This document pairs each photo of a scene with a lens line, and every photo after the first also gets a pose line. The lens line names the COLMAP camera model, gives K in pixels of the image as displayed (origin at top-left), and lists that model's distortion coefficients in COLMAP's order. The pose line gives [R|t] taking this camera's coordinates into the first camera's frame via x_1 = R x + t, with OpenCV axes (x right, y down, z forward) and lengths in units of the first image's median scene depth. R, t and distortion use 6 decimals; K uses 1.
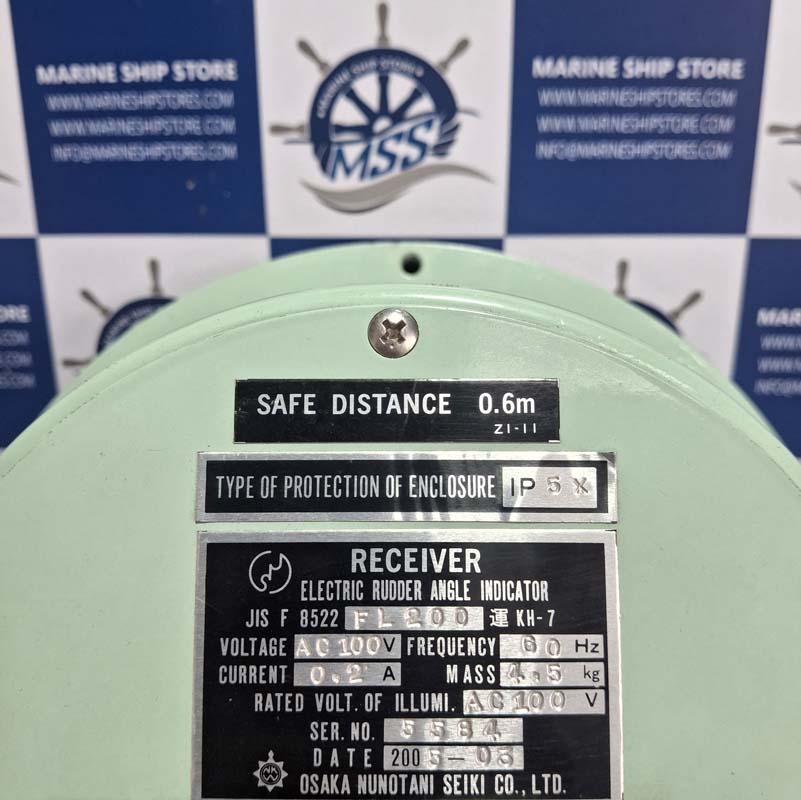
lens RADIAL K [[819.4, 0, 400.5], [0, 819.4, 400.0], [0, 0, 1]] dist [0.120998, -0.351776]
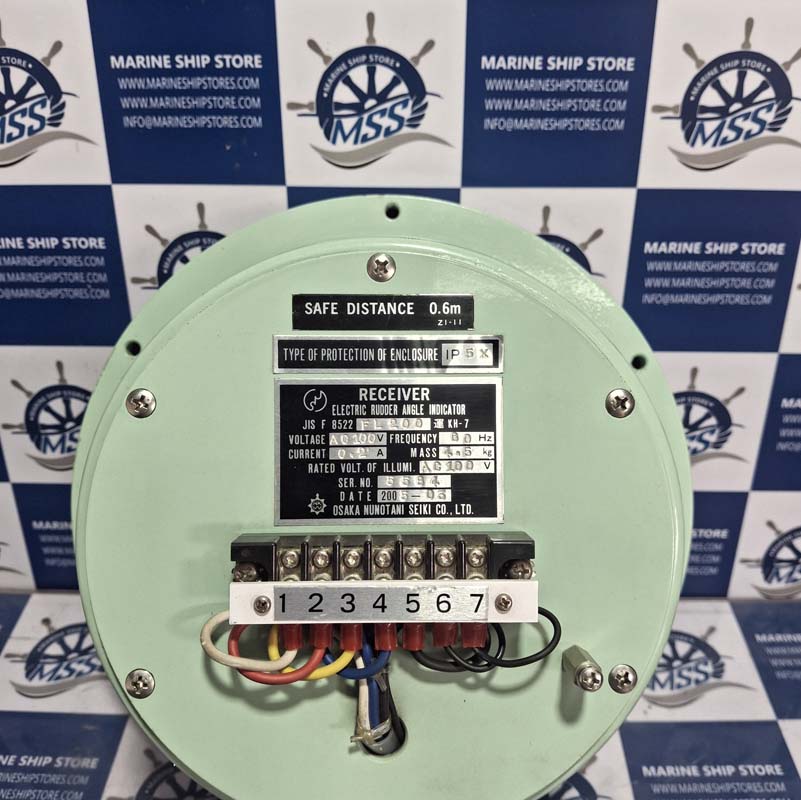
lens RADIAL K [[802.2, 0, 409.5], [0, 802.2, 403.5], [0, 0, 1]] dist [0.127946, -0.316313]
pose [[0.999494, -0.003875, 0.031576, -0.002097], [0.000344, 0.993811, 0.111084, 0.008150], [-0.031811, -0.111017, 0.993309, -0.386857]]
